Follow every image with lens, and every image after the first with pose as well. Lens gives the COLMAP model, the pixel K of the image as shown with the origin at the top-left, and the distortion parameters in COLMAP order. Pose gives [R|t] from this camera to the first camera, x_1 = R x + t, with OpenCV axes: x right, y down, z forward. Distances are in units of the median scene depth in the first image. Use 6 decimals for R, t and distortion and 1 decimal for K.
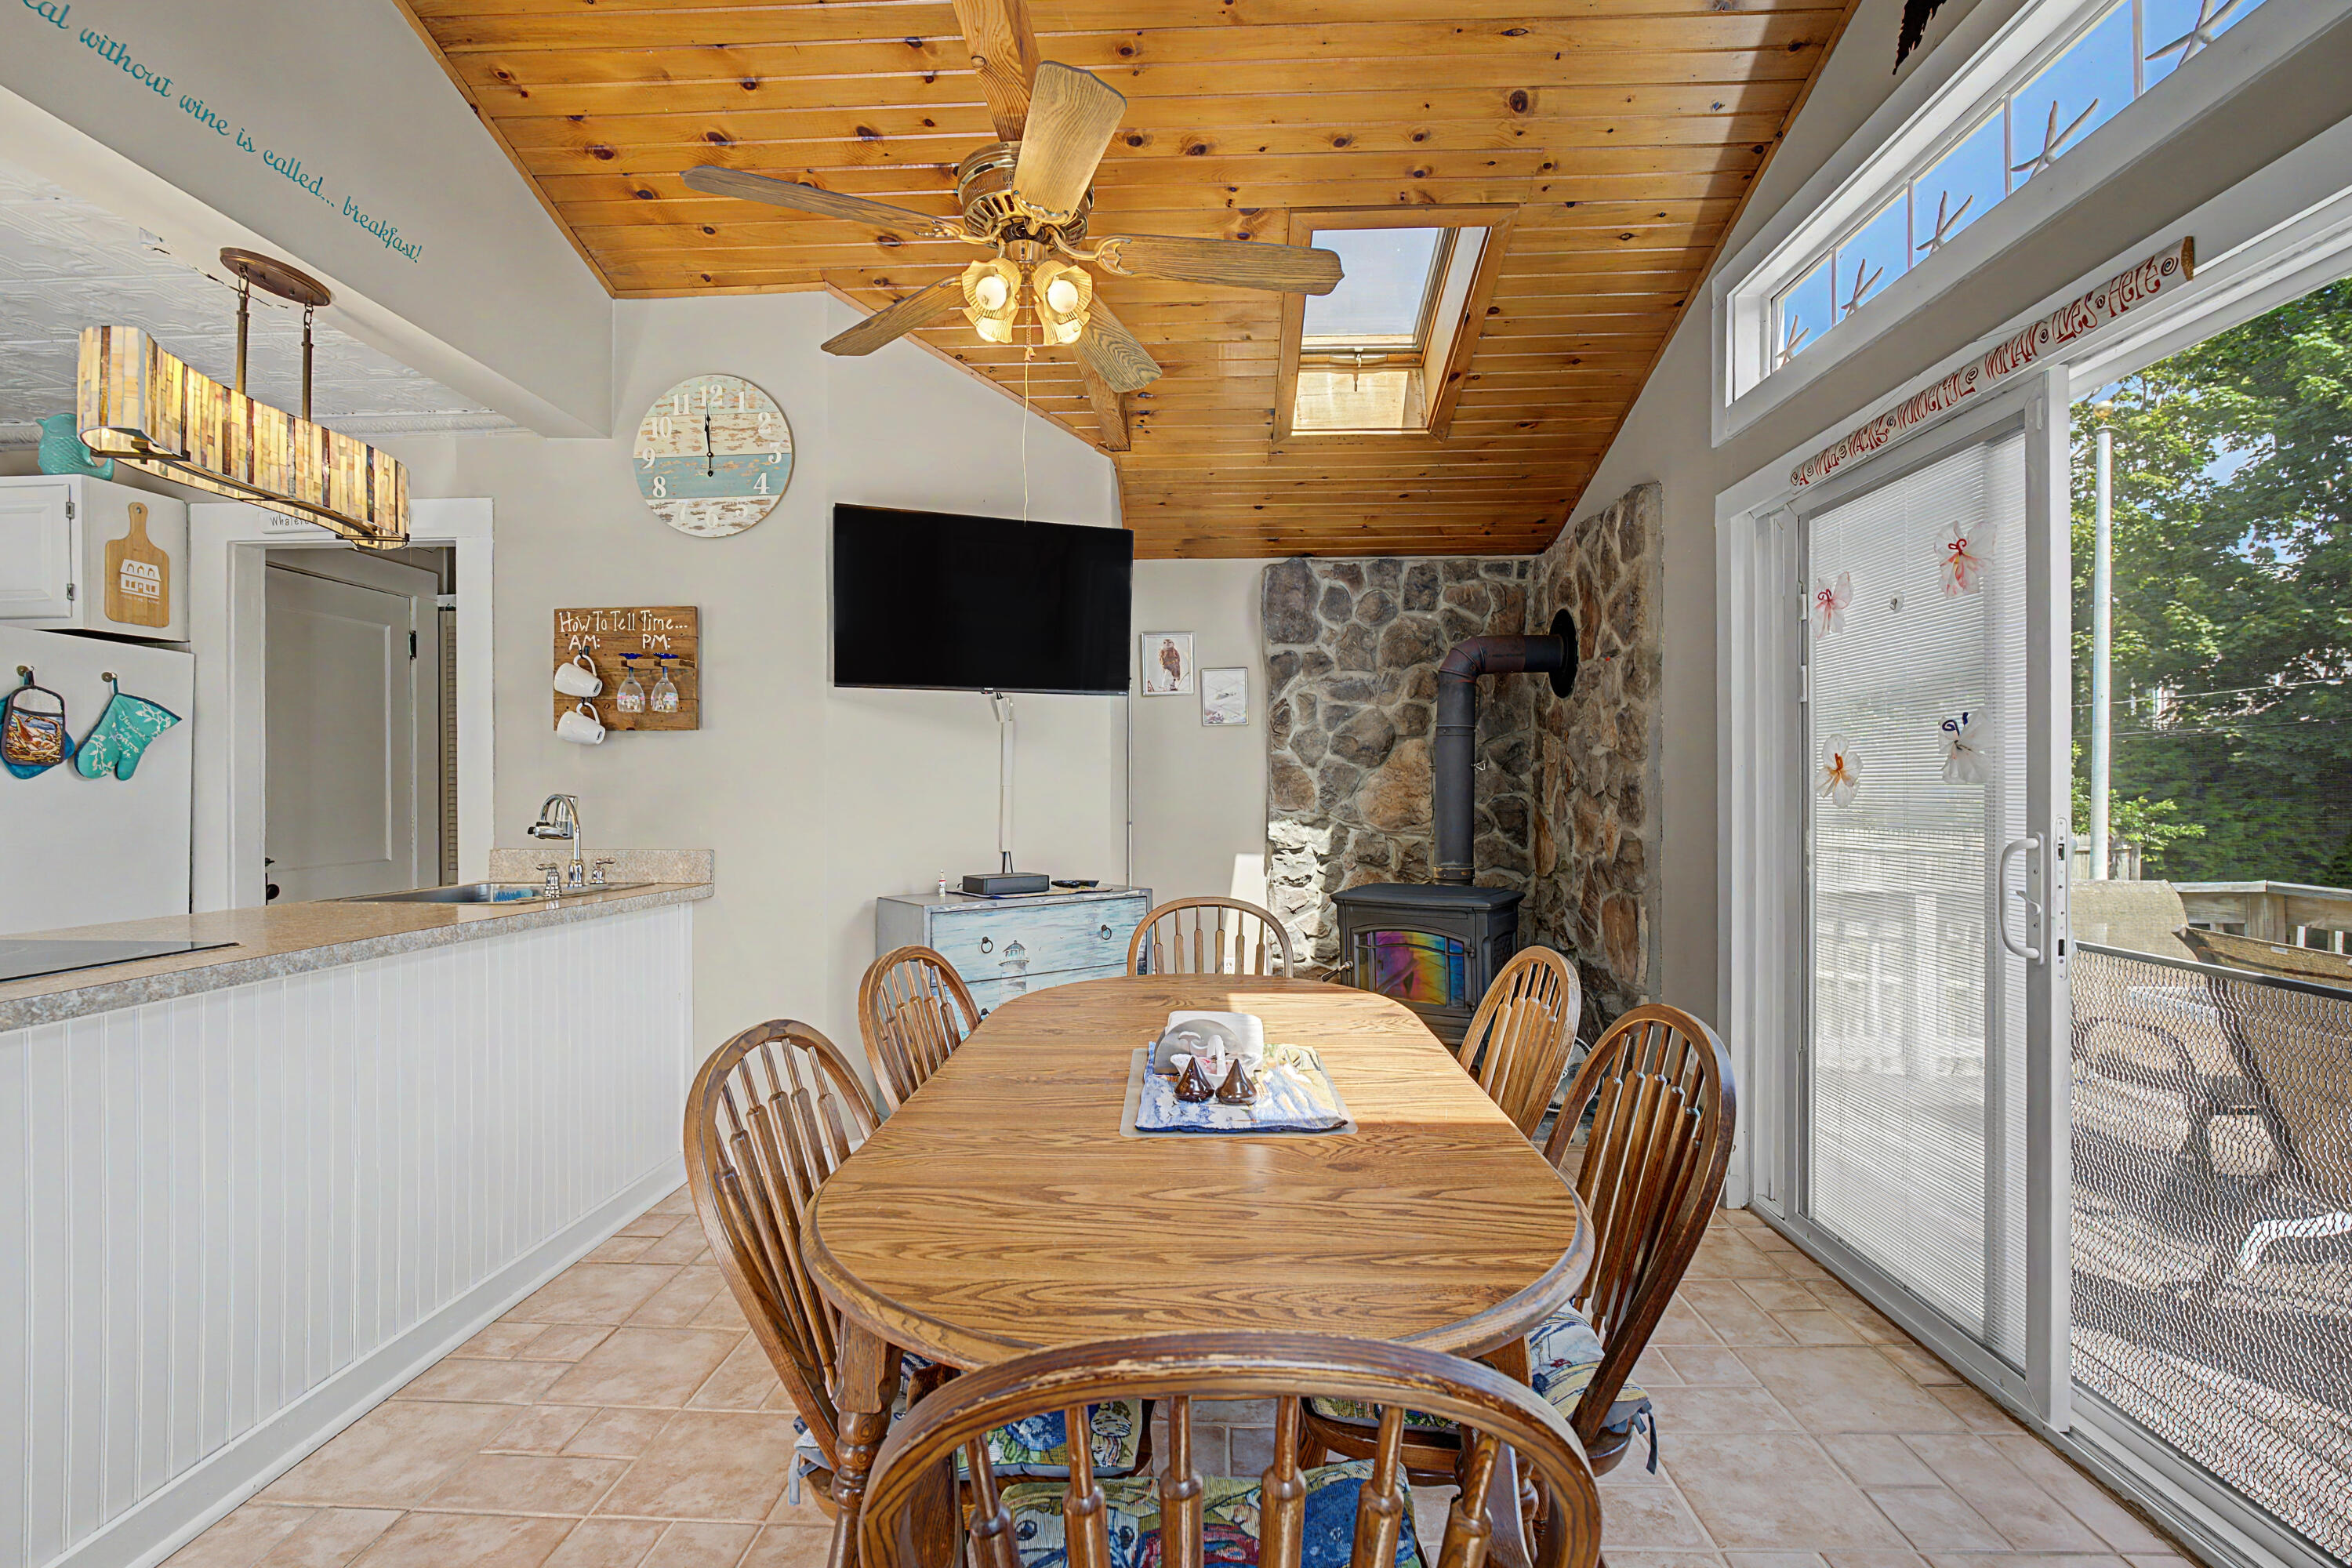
lens RADIAL K [[1052.5, 0, 1176.0], [0, 1052.5, 784.0], [0, 0, 1]] dist [-0.001837, -0.000289]
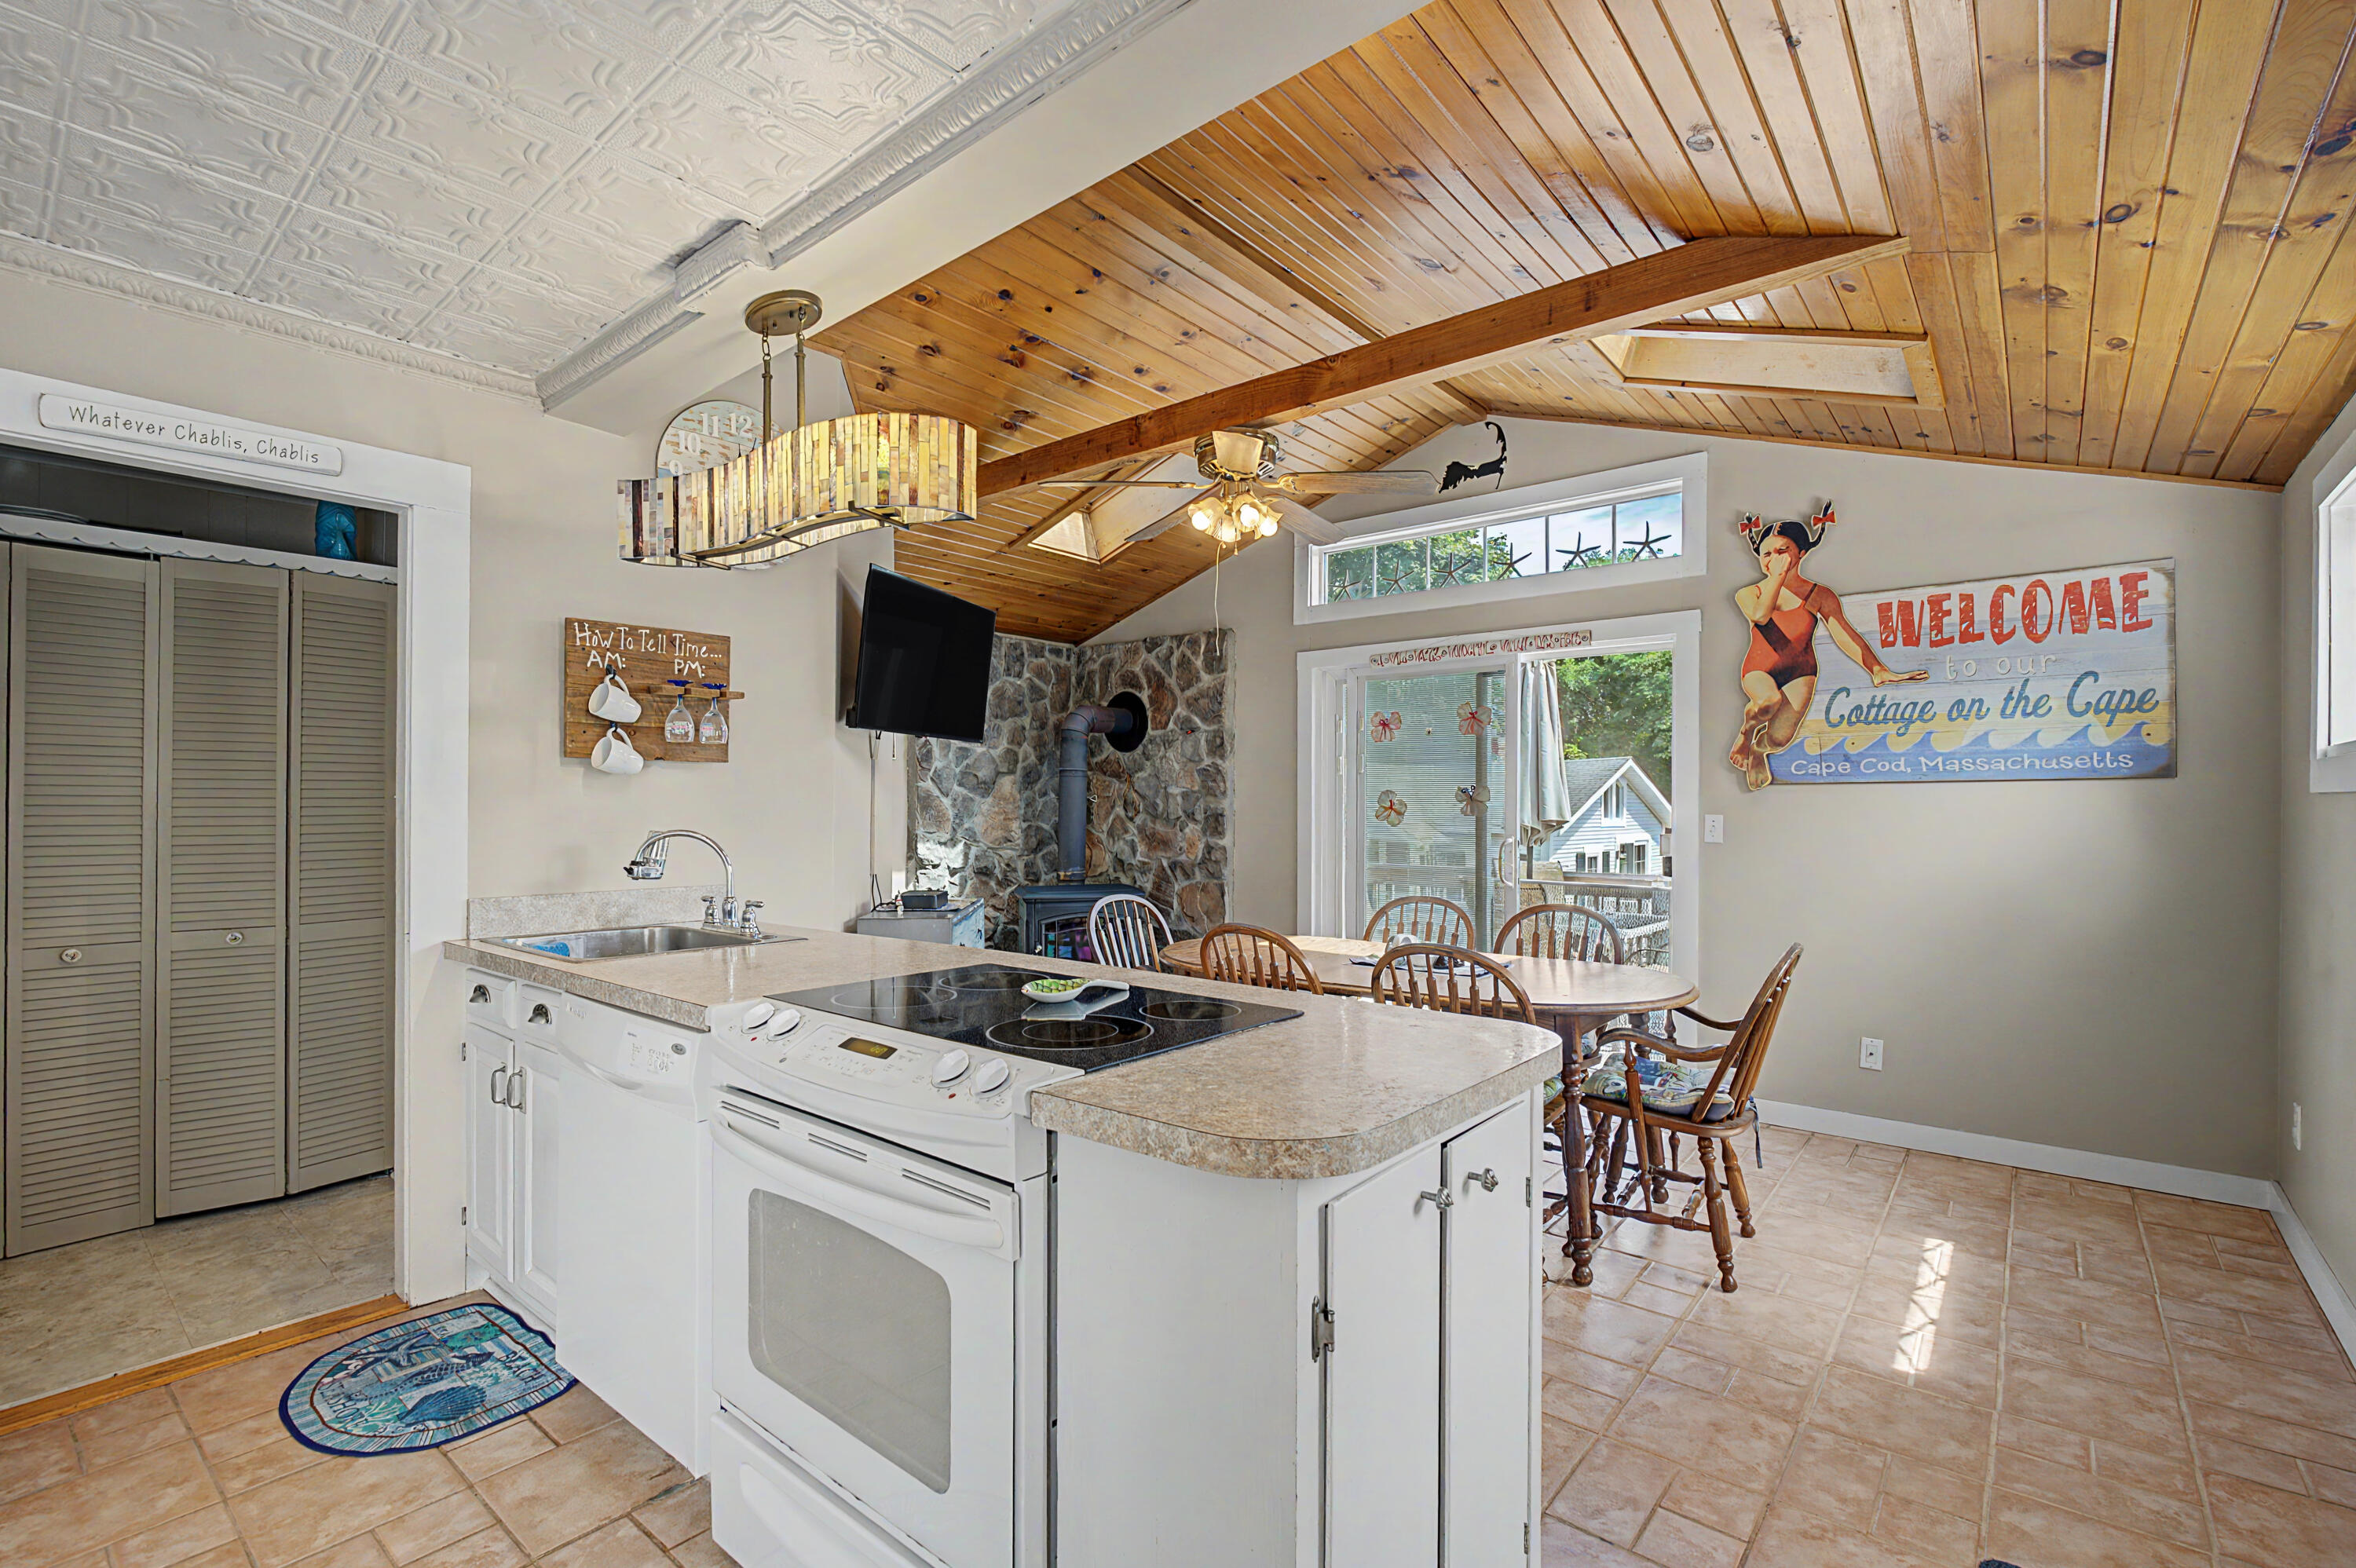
lens RADIAL K [[1046.9, 0, 1185.1], [0, 1046.9, 795.8], [0, 0, 1]] dist [-0.001610, -0.000647]
pose [[0.604386, 0.008844, 0.796643, -0.798299], [-0.007221, 0.999958, -0.005622, -0.014497], [-0.796659, -0.002355, 0.604424, 0.057461]]
